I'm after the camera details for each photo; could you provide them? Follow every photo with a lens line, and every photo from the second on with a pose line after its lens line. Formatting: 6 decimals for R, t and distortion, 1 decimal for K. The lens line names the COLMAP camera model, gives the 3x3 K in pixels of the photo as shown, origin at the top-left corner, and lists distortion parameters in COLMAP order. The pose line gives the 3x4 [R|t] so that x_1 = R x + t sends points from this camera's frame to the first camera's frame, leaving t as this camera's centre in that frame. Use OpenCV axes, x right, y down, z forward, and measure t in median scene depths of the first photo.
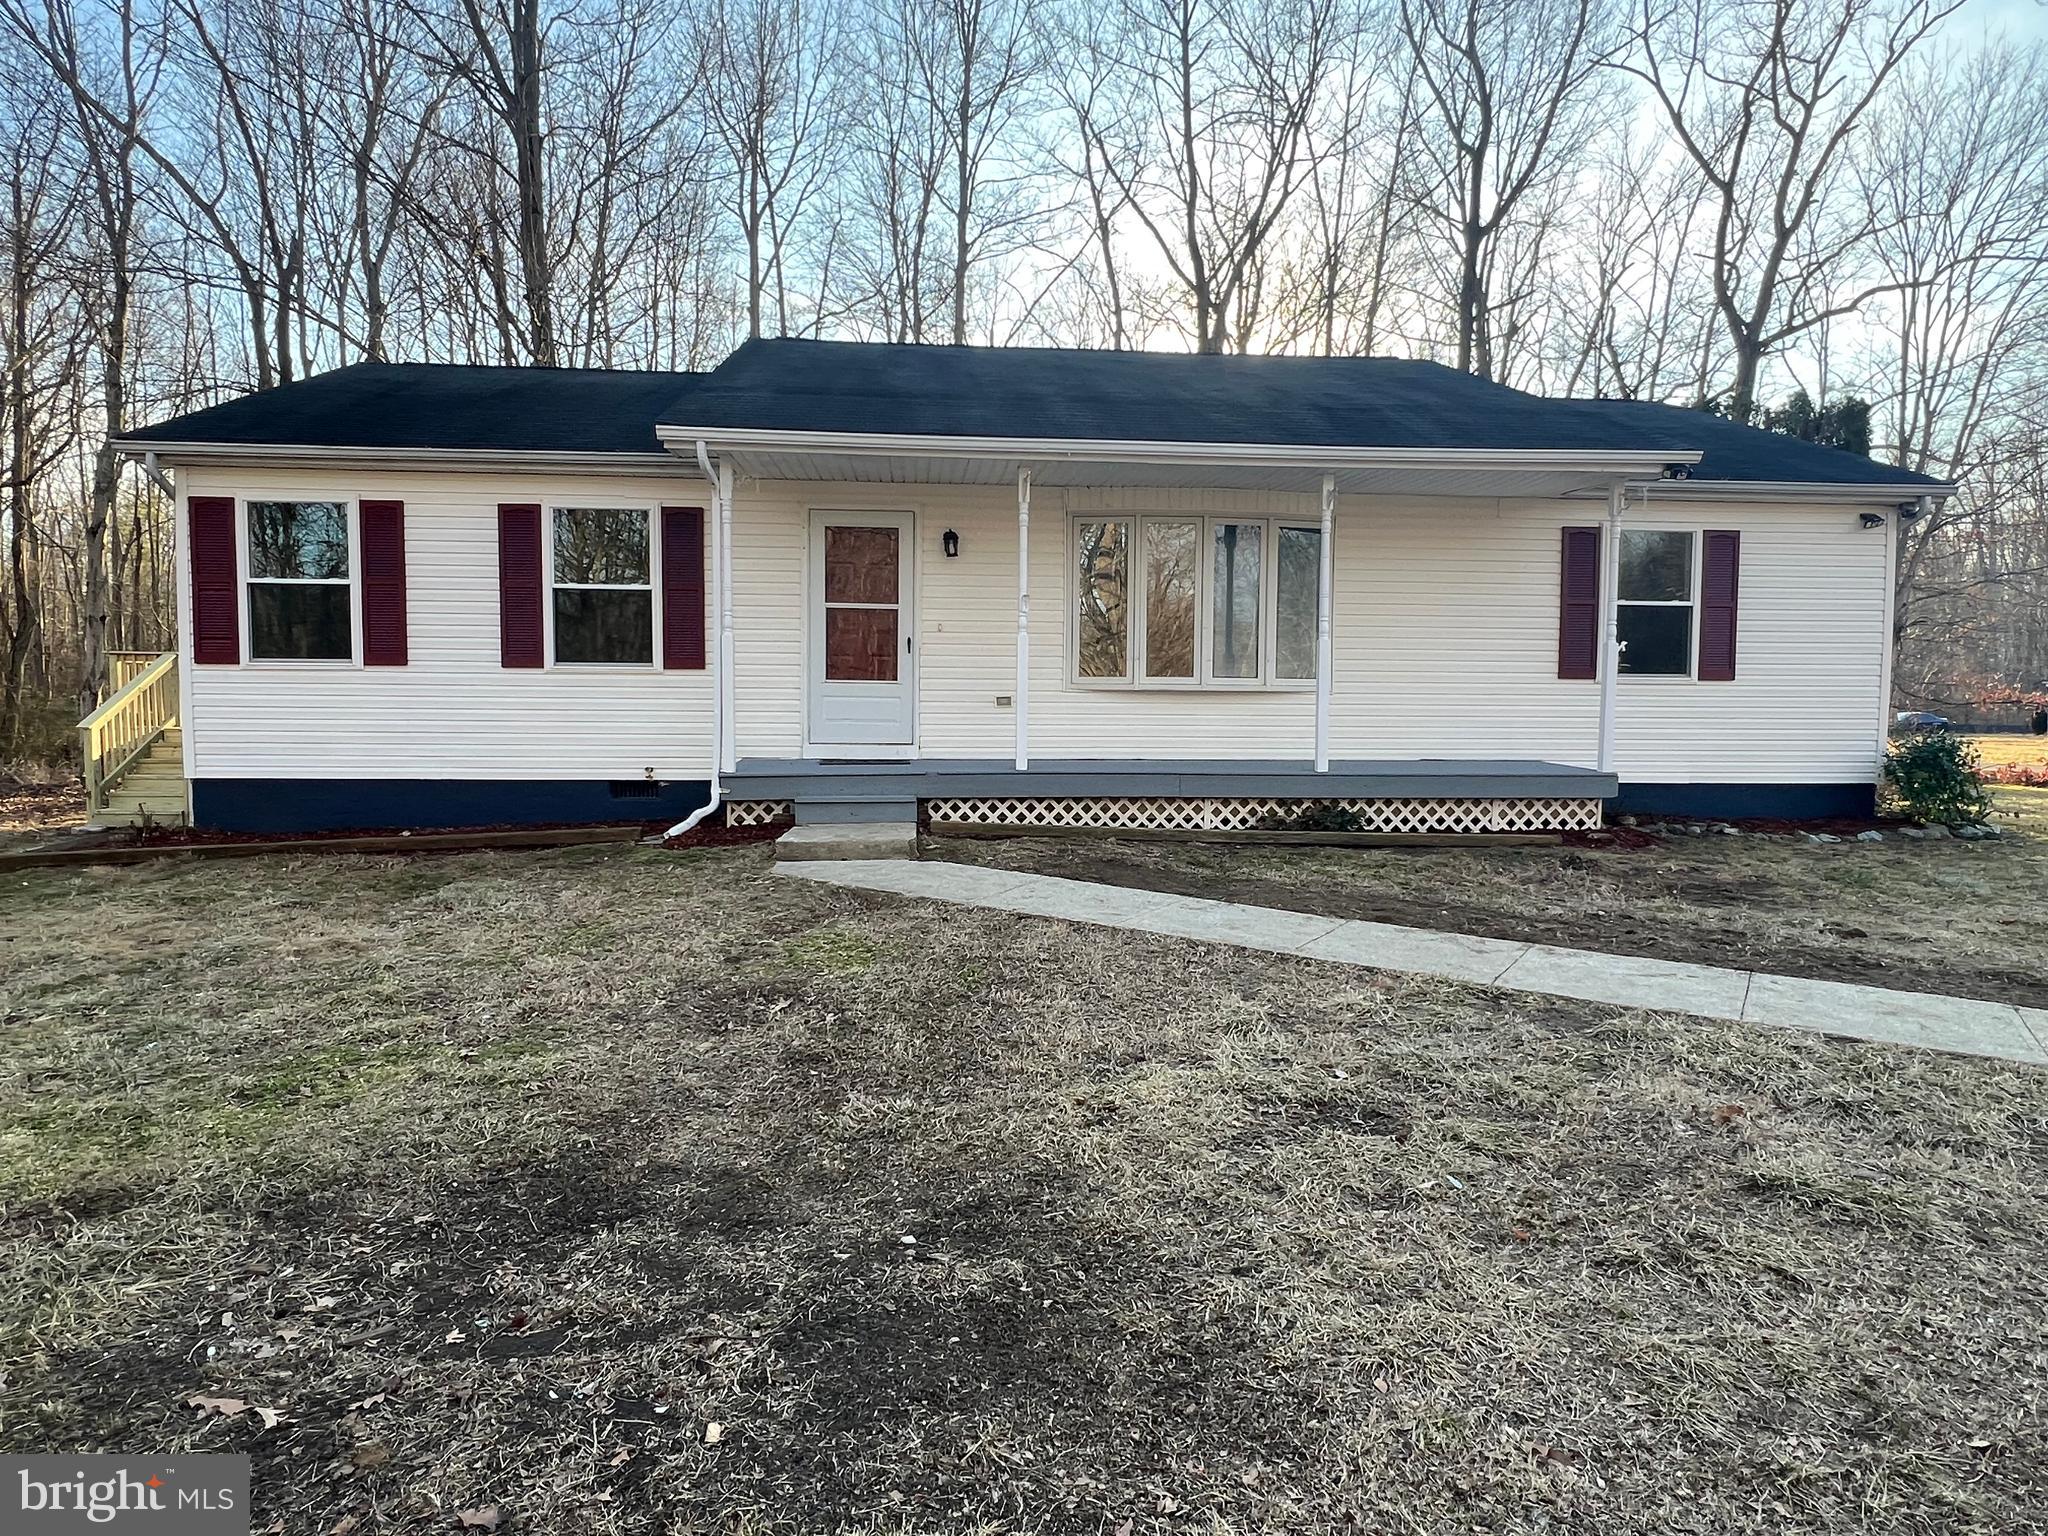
lens RADIAL K [[1175.8, 0, 1024.0], [0, 1175.8, 768.0], [0, 0, 1]] dist [0.020059, -0.000152]
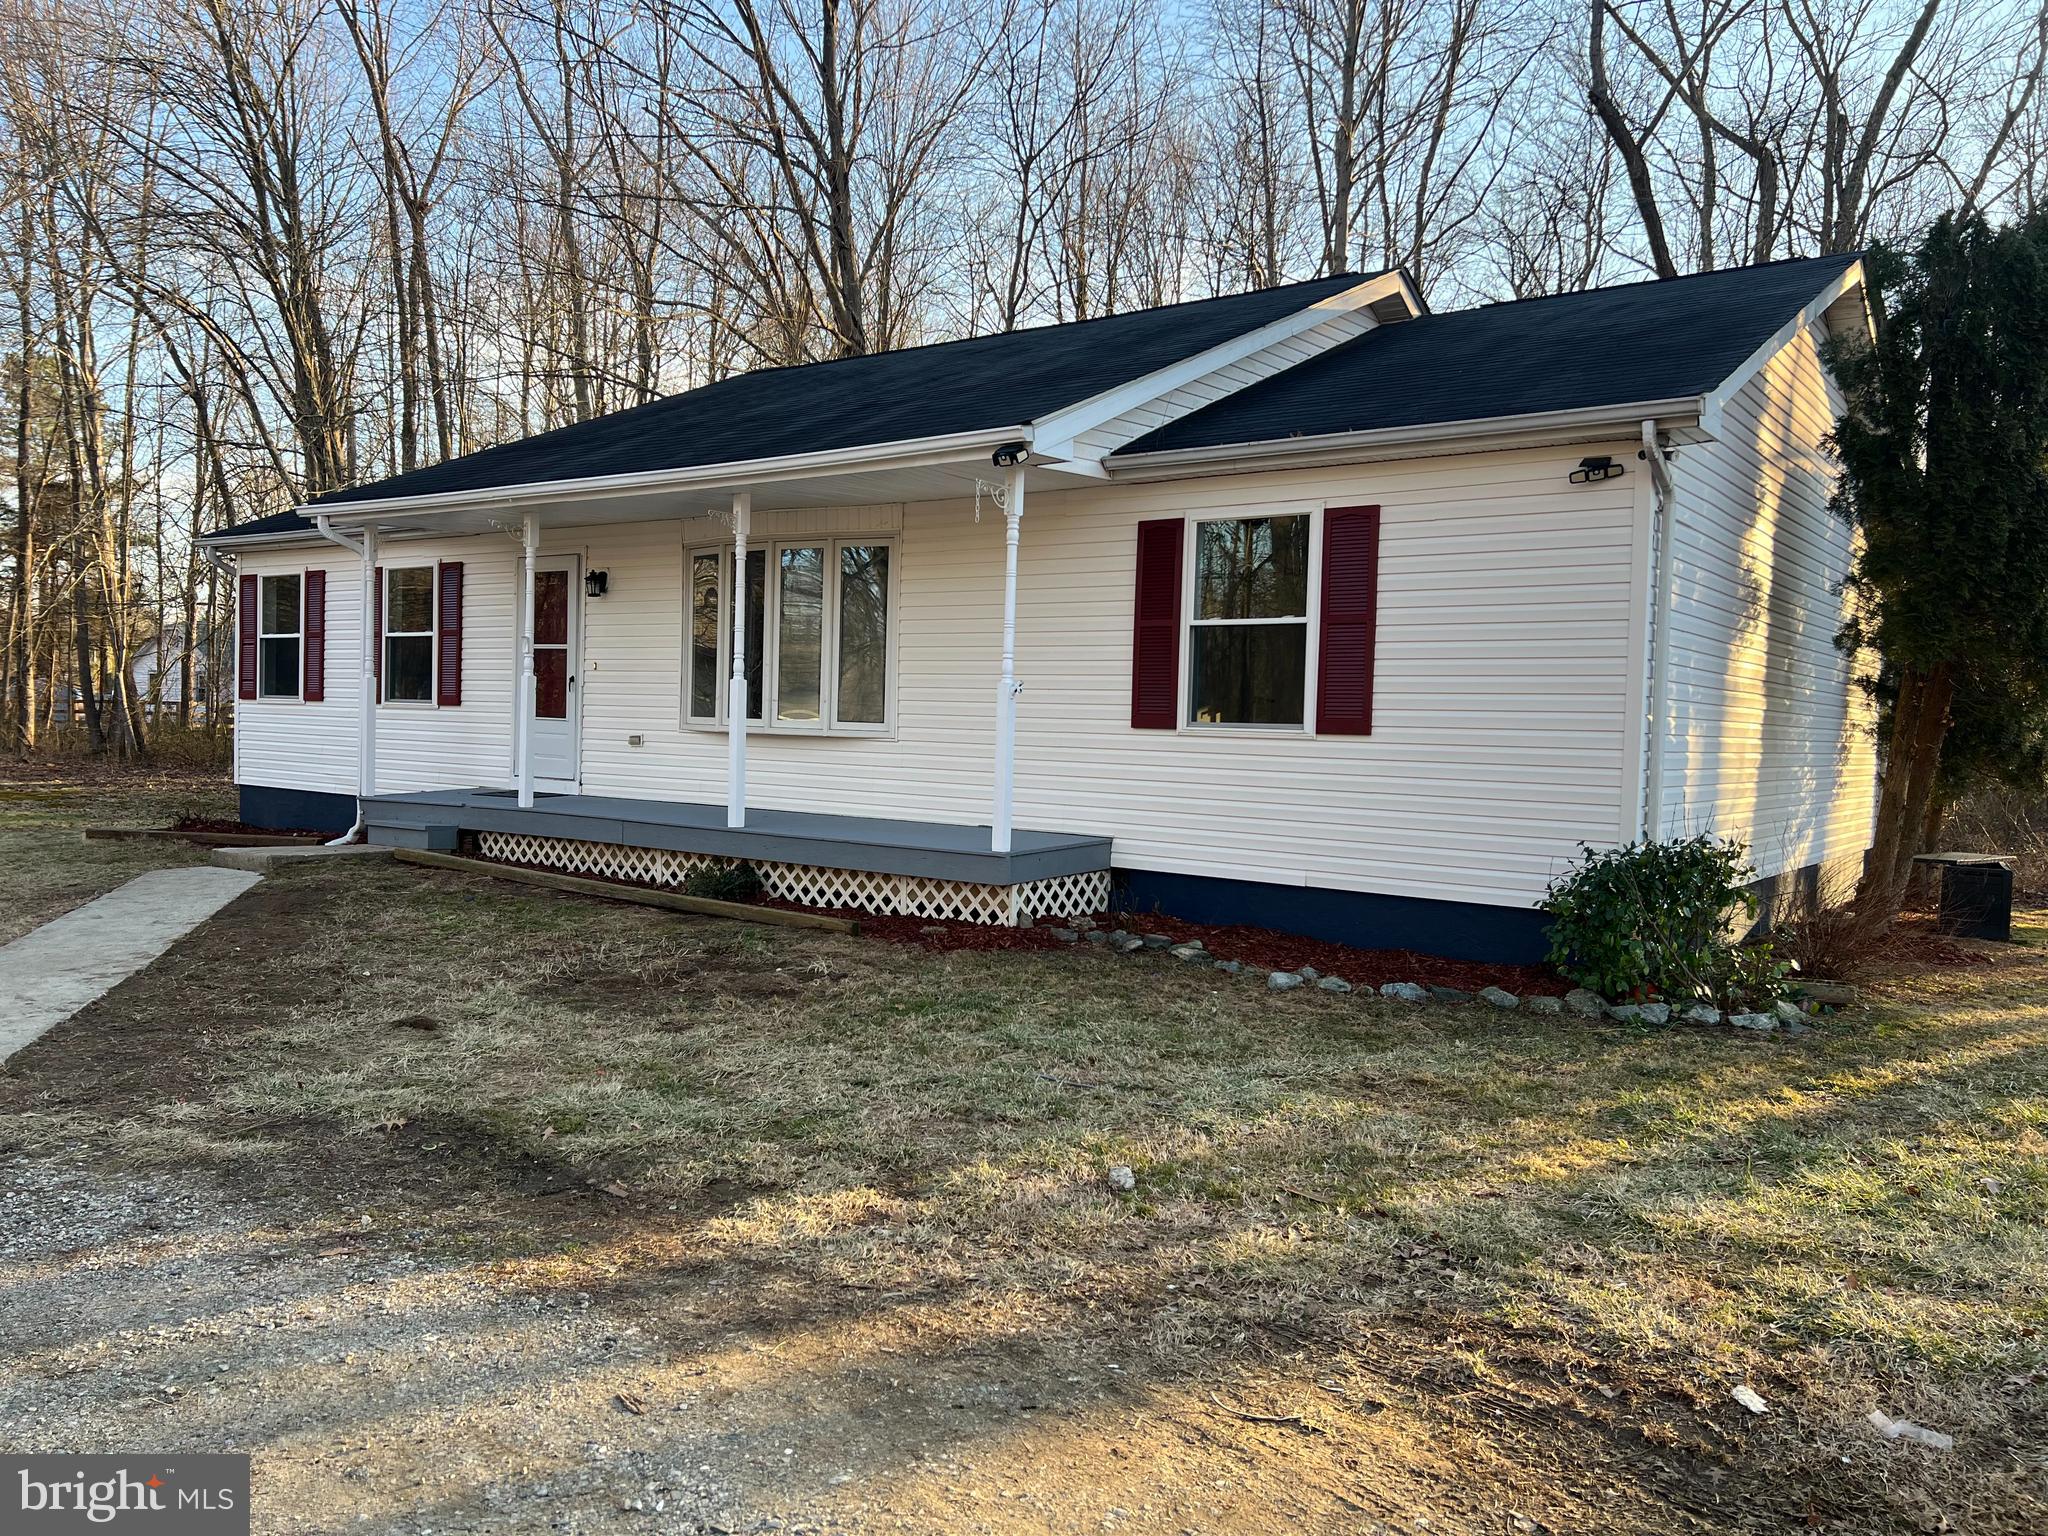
lens RADIAL K [[1540.7, 0, 1038.0], [0, 1540.7, 773.5], [0, 0, 1]] dist [0.085720, -0.099349]
pose [[0.751534, 0.033172, -0.658859, 1.068395], [-0.075646, 0.996480, -0.036116, -0.009840], [0.655342, 0.076983, 0.751399, 0.262300]]
